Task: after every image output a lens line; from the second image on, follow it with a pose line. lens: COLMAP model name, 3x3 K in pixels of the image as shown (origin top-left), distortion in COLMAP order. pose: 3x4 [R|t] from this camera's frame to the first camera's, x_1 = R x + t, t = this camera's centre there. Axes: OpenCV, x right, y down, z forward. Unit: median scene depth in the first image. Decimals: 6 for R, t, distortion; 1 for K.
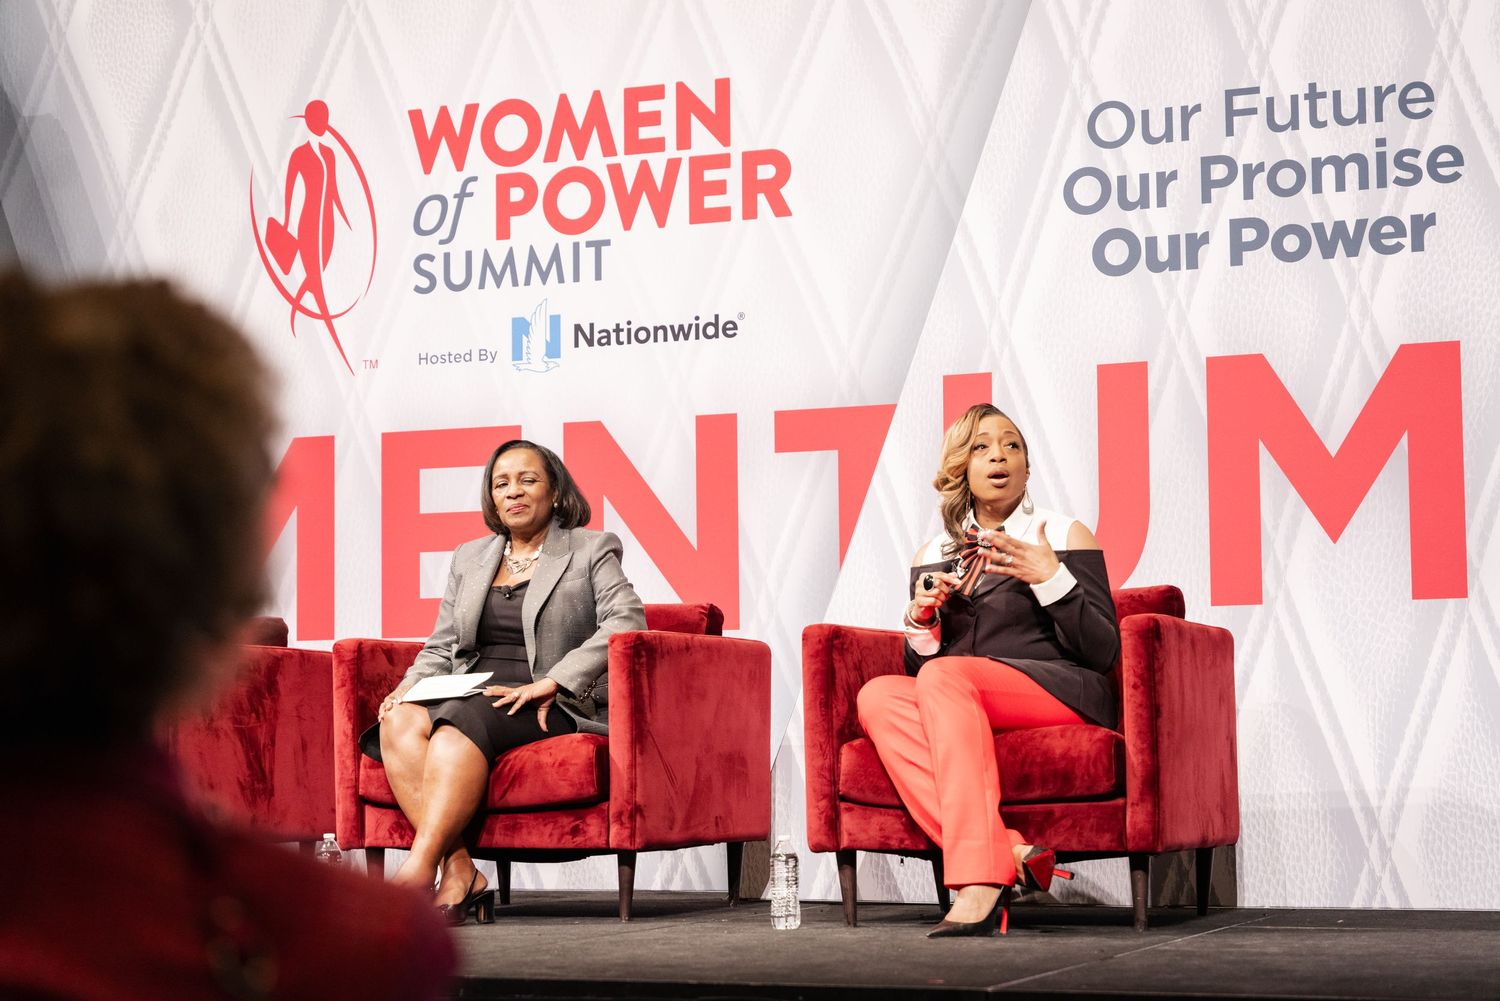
lens RADIAL K [[2840.4, 0, 750.0], [0, 2840.4, 500.5], [0, 0, 1]] dist [0.048061, 0.263149]
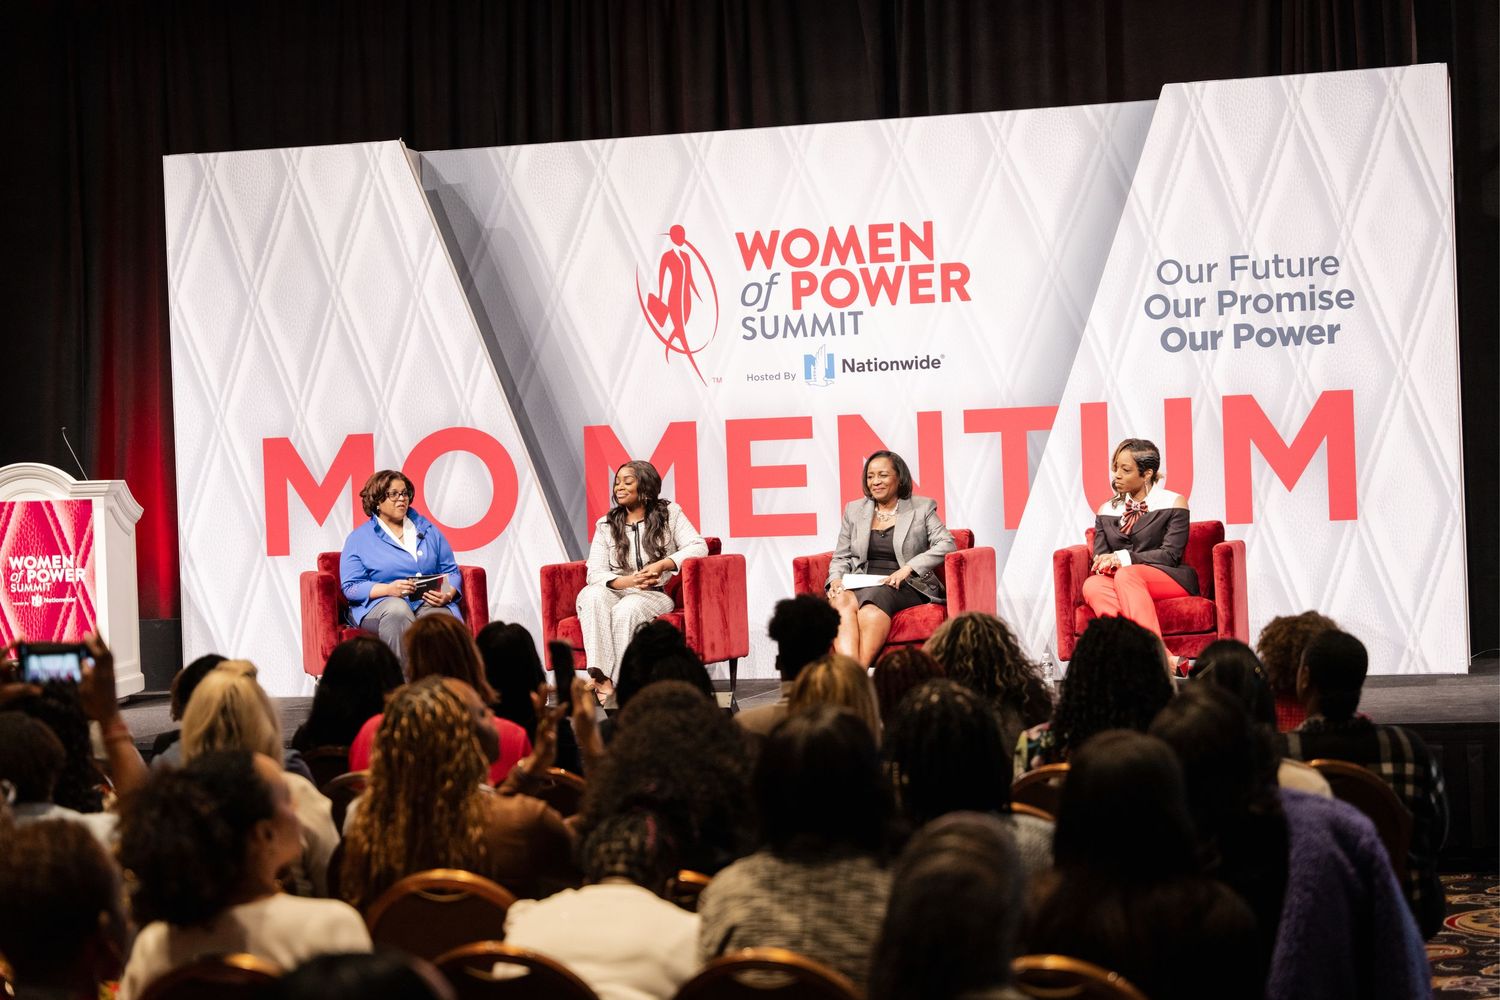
lens RADIAL K [[2840.4, 0, 750.0], [0, 2840.4, 500.0], [0, 0, 1]] dist [0.048061, 0.263149]
pose [[0.992392, -0.028683, 0.119732, -0.381927], [0.017299, 0.995321, 0.095058, -0.164992], [-0.121898, -0.092264, 0.988245, -0.856977]]
